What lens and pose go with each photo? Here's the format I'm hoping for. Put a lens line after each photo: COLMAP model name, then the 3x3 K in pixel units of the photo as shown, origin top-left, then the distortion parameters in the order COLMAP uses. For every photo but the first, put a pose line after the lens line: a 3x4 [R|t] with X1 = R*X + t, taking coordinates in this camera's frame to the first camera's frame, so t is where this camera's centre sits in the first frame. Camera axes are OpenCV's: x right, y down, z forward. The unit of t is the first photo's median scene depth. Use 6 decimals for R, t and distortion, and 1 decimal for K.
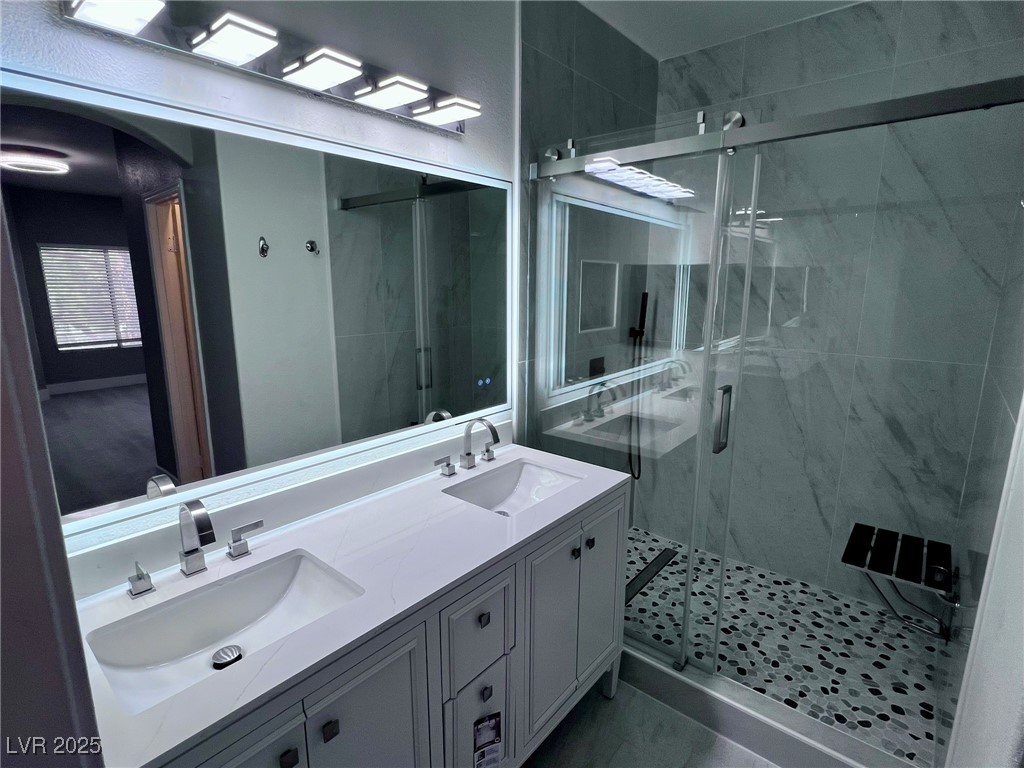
lens RADIAL K [[509.7, 0, 512.0], [0, 509.7, 383.5], [0, 0, 1]] dist [-0.005669, 0.000006]
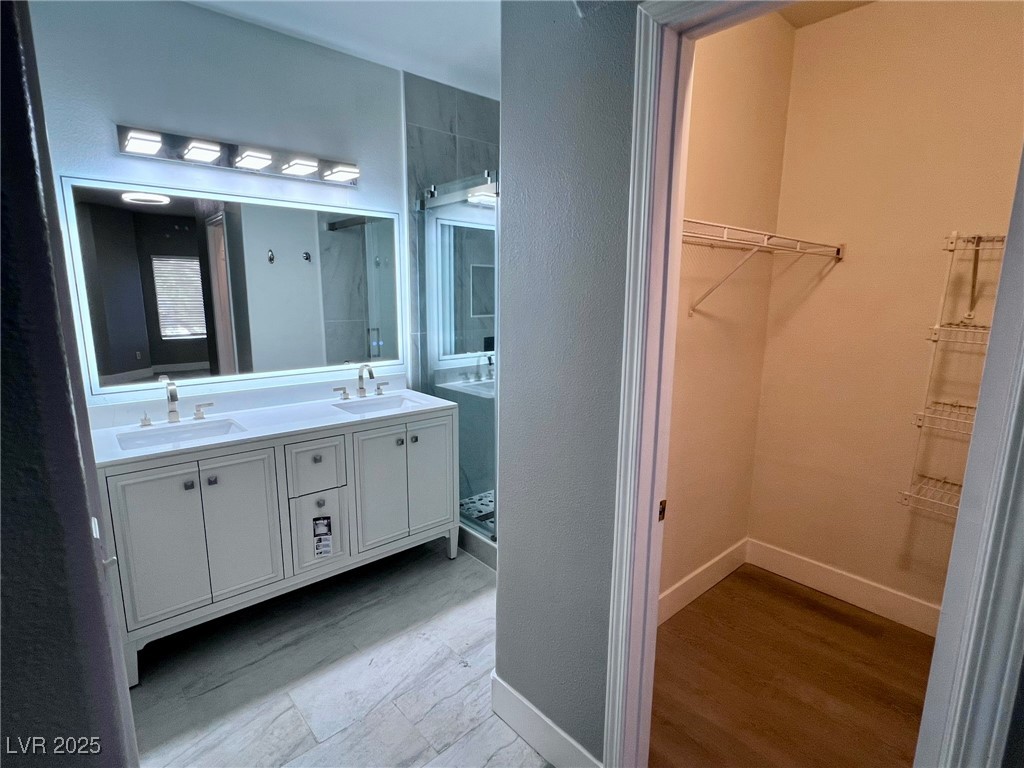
lens RADIAL K [[509.7, 0, 511.2], [0, 509.7, 384.3], [0, 0, 1]] dist [-0.005669, 0.000006]
pose [[0.988850, 0.031367, -0.145572, 0.561033], [-0.033684, 0.999342, -0.013479, 0.124829], [0.145053, 0.018232, 0.989256, -0.446685]]
